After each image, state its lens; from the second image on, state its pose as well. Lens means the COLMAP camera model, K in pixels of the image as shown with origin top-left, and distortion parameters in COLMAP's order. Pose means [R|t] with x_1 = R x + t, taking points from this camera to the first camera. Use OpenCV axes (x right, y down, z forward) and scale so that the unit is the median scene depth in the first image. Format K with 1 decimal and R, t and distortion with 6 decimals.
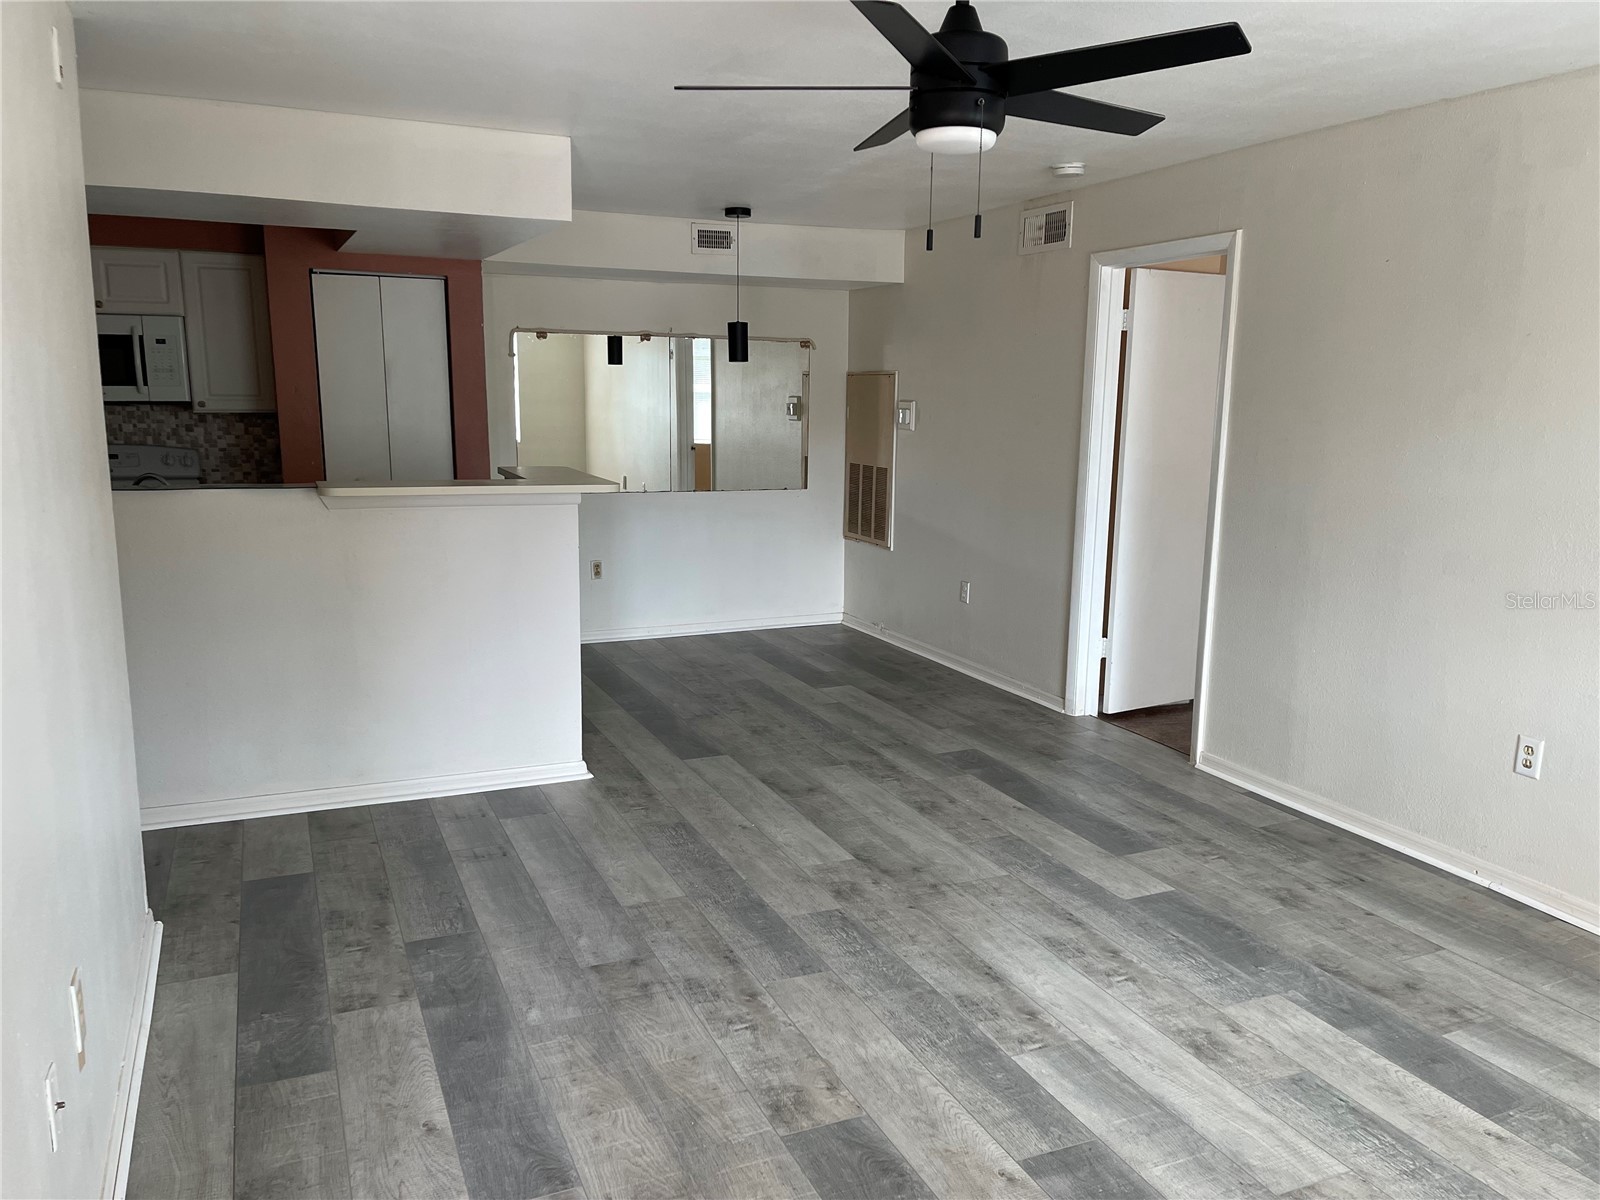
lens RADIAL K [[1178.7, 0, 800.0], [0, 1178.7, 600.0], [0, 0, 1]] dist [-0.001396, -0.000202]
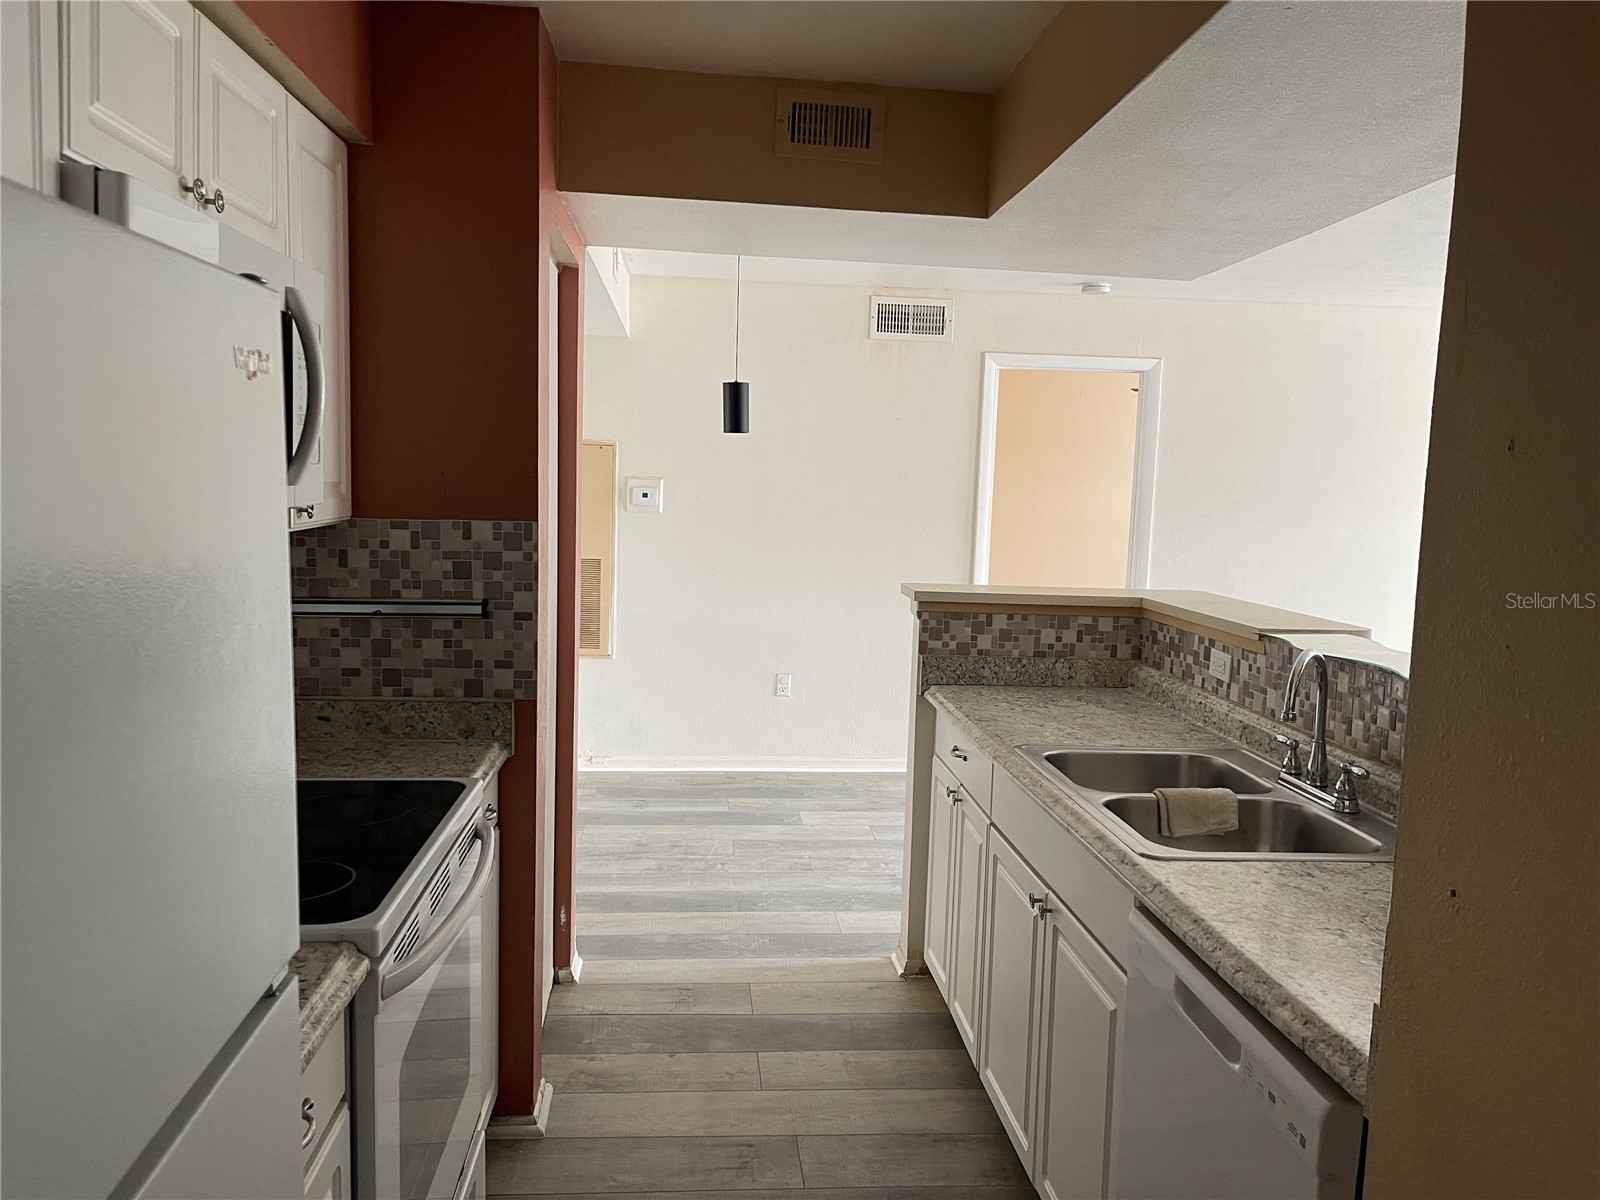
lens RADIAL K [[1178.7, 0, 800.0], [0, 1178.7, 600.0], [0, 0, 1]] dist [-0.001396, -0.000202]
pose [[0.324688, -0.101965, 0.940309, -0.756567], [0.142099, 0.988147, 0.058086, -0.131227], [-0.935086, 0.114757, 0.335328, 0.705009]]
